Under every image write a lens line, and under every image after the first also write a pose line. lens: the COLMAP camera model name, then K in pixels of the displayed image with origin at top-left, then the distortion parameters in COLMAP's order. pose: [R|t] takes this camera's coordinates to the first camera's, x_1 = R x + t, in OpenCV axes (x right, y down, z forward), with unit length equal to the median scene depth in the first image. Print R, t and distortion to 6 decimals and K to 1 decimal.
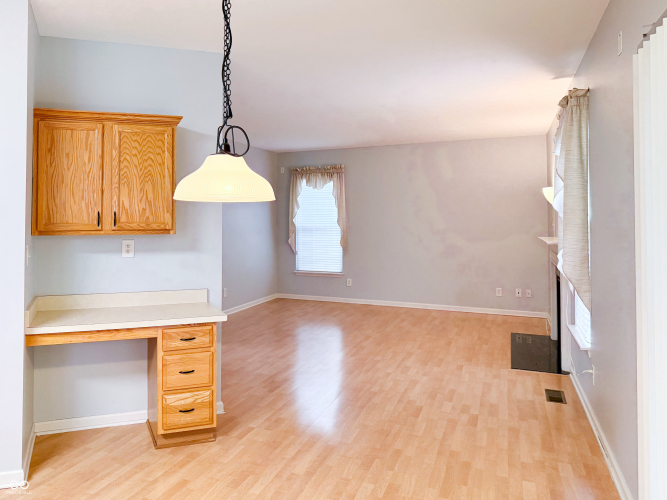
lens RADIAL K [[501.3, 0, 244.0], [0, 501.3, 204.1], [0, 0, 1]] dist [-0.006210, -0.001699]
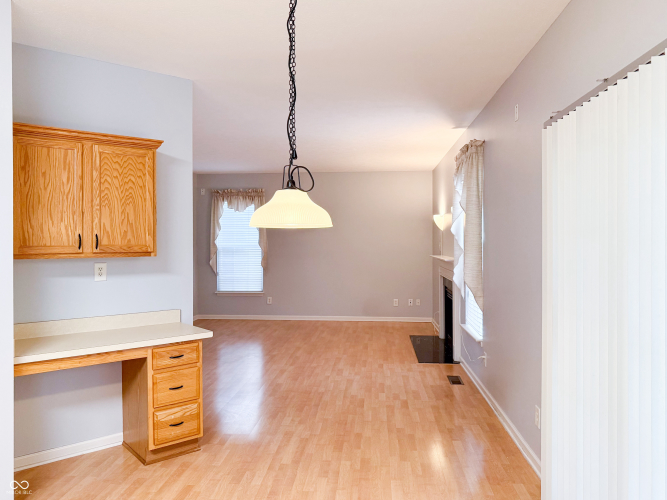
lens RADIAL K [[503.0, 0, 324.8], [0, 503.0, 238.4], [0, 0, 1]] dist [-0.002469, 0.000156]
pose [[0.929570, 0.000873, 0.368645, -0.199688], [-0.010681, 0.999641, 0.024566, -0.005305], [-0.368492, -0.026774, 0.929245, -0.076106]]
